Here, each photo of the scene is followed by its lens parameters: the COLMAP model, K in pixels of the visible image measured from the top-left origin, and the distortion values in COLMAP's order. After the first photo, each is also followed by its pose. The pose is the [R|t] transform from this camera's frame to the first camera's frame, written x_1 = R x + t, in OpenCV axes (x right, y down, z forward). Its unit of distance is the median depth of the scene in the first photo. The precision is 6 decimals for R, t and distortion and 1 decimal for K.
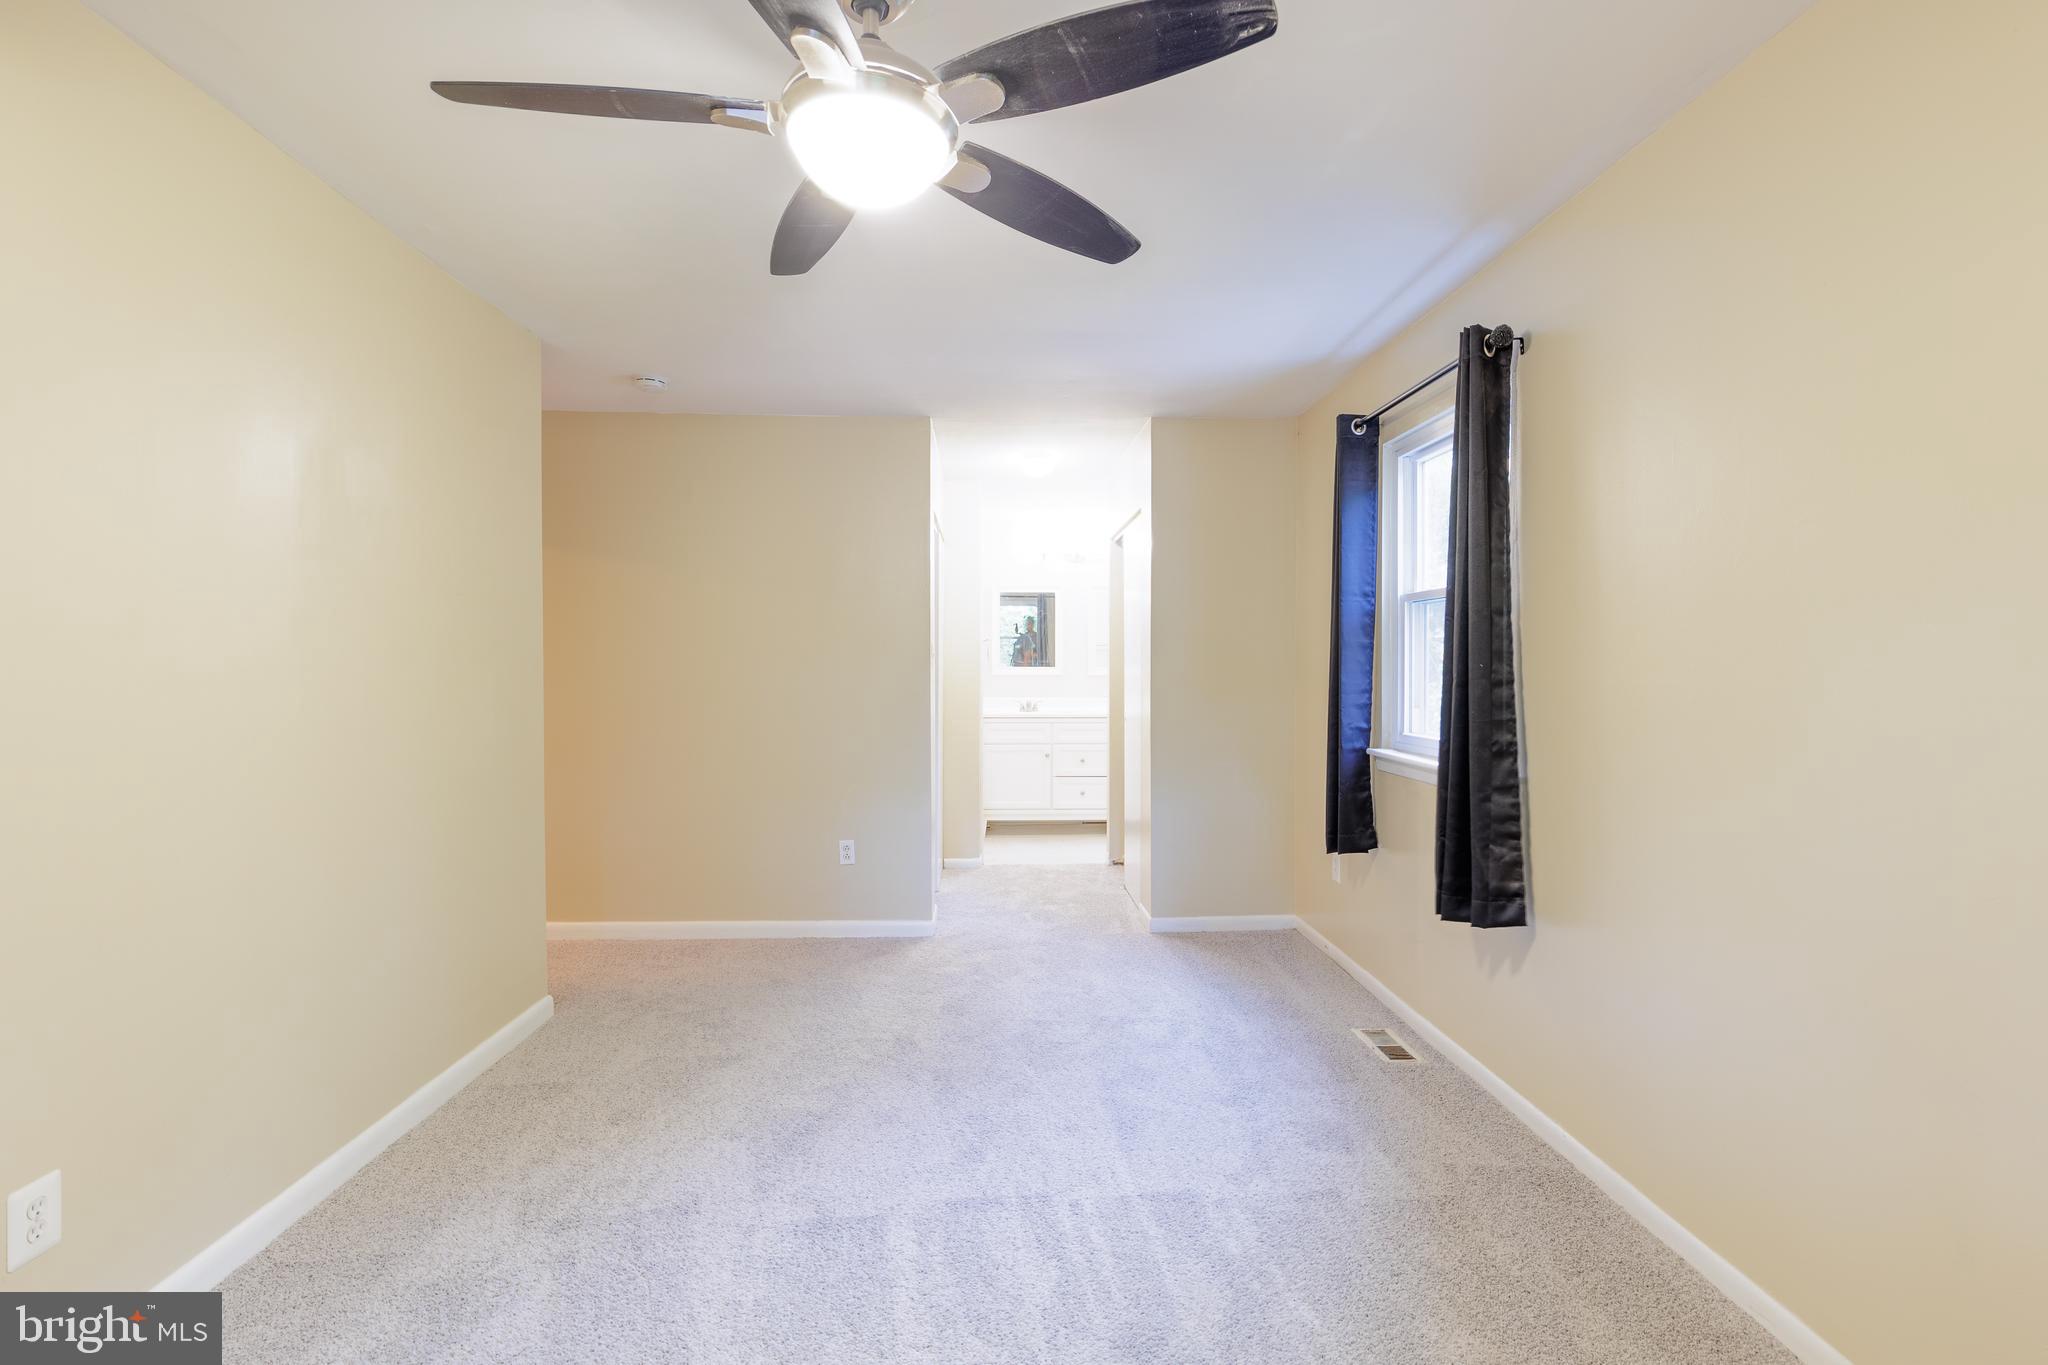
lens RADIAL K [[941.1, 0, 1009.4], [0, 941.1, 667.4], [0, 0, 1]] dist [0.015376, -0.002252]
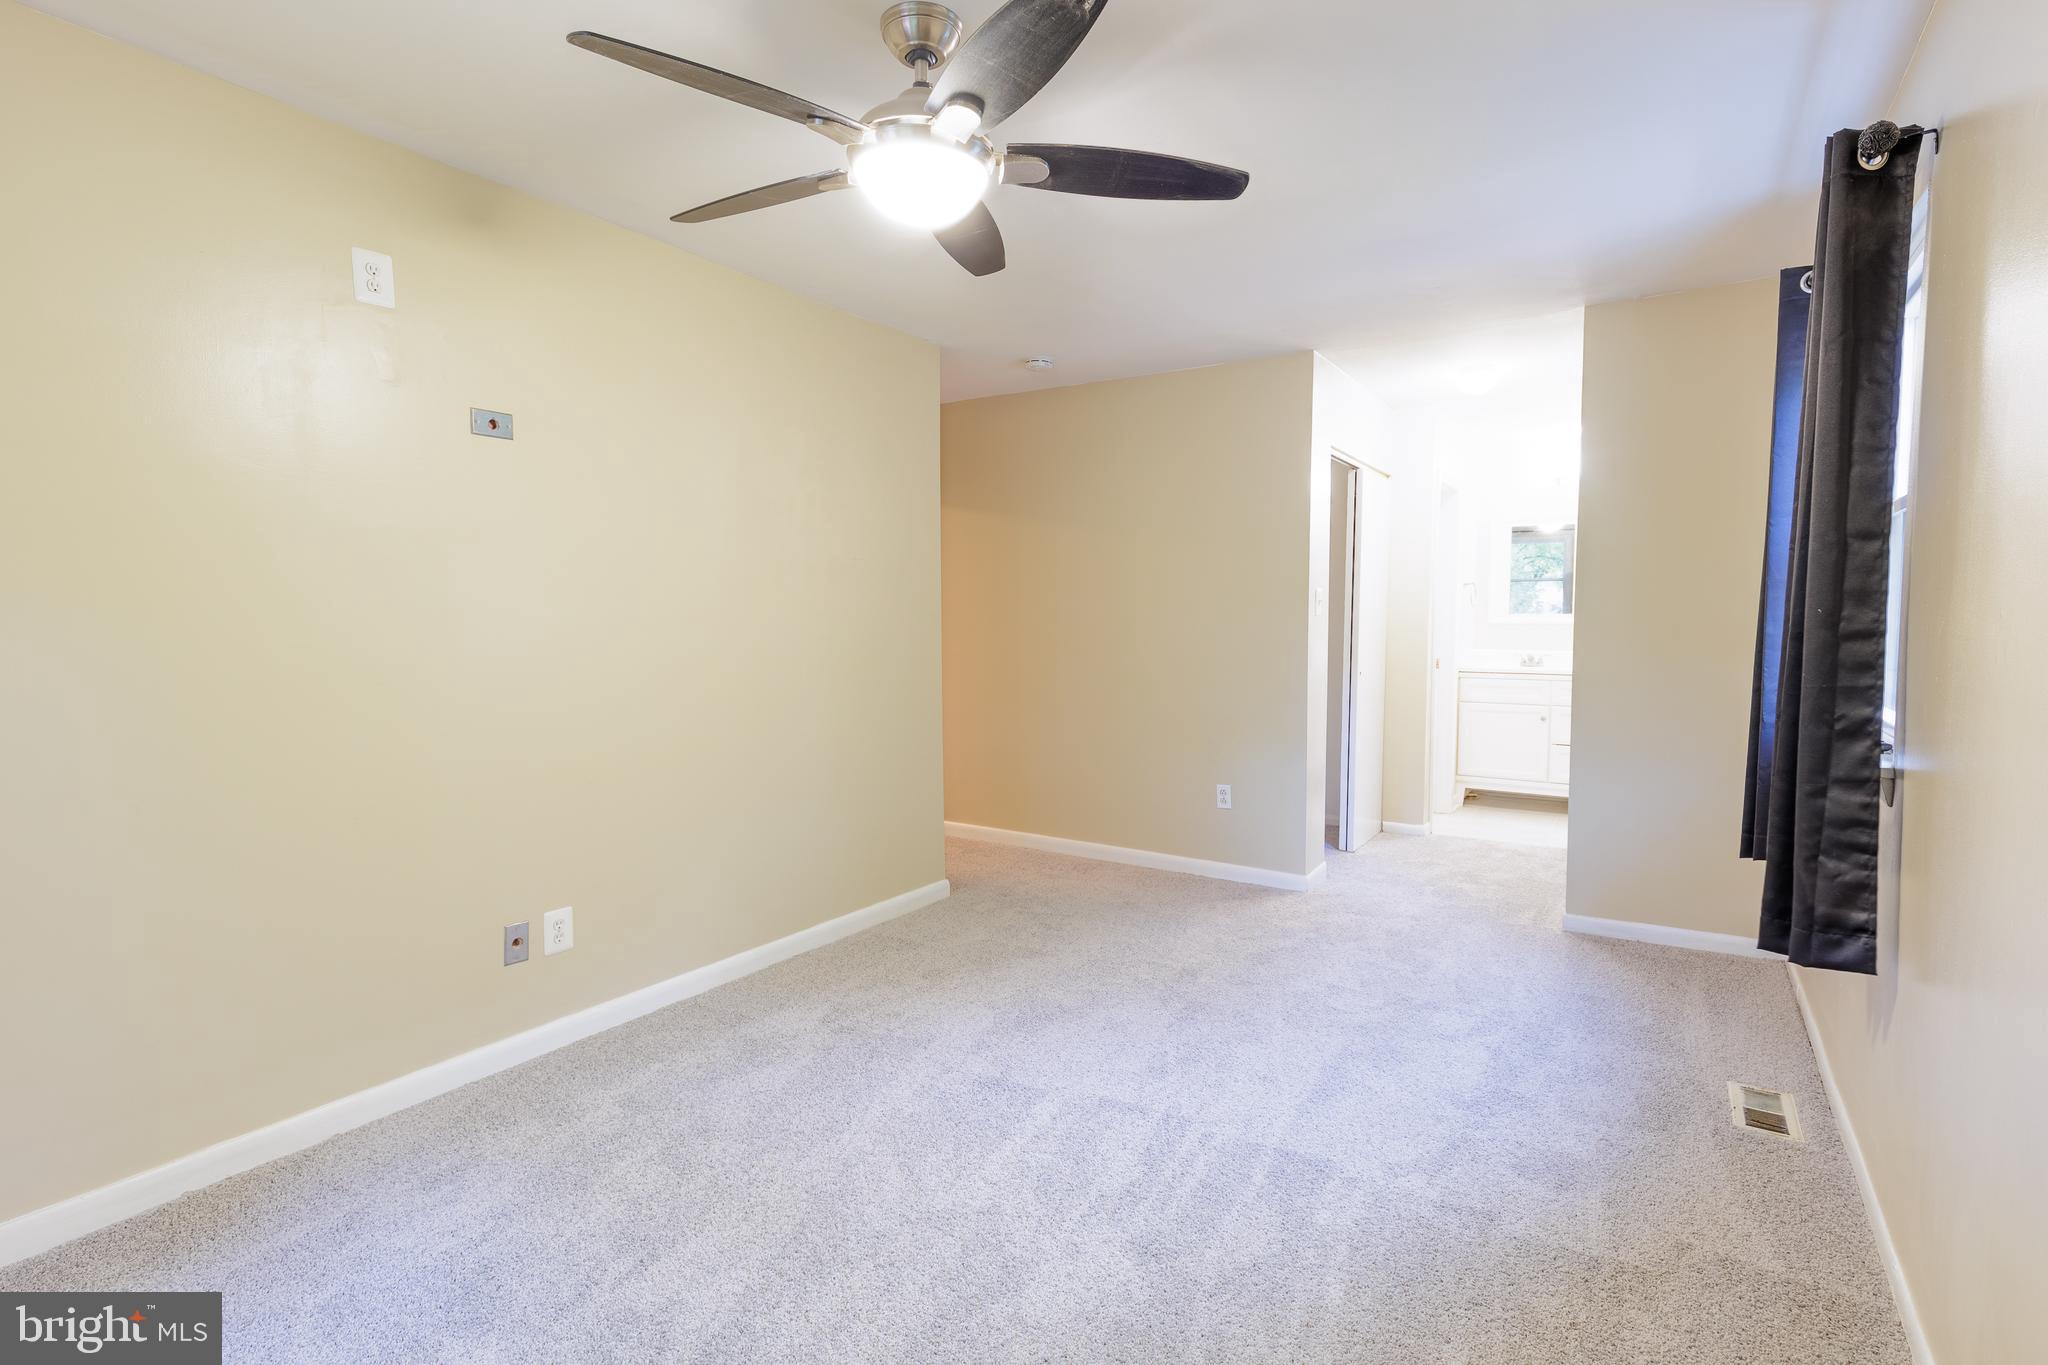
lens RADIAL K [[941.1, 0, 961.9], [0, 941.1, 661.3], [0, 0, 1]] dist [0.015376, -0.002252]
pose [[0.817995, 0.027020, -0.574591, 0.370910], [0.001072, 0.998823, 0.048495, 0.000425], [0.575225, -0.040285, 0.817003, 0.019857]]
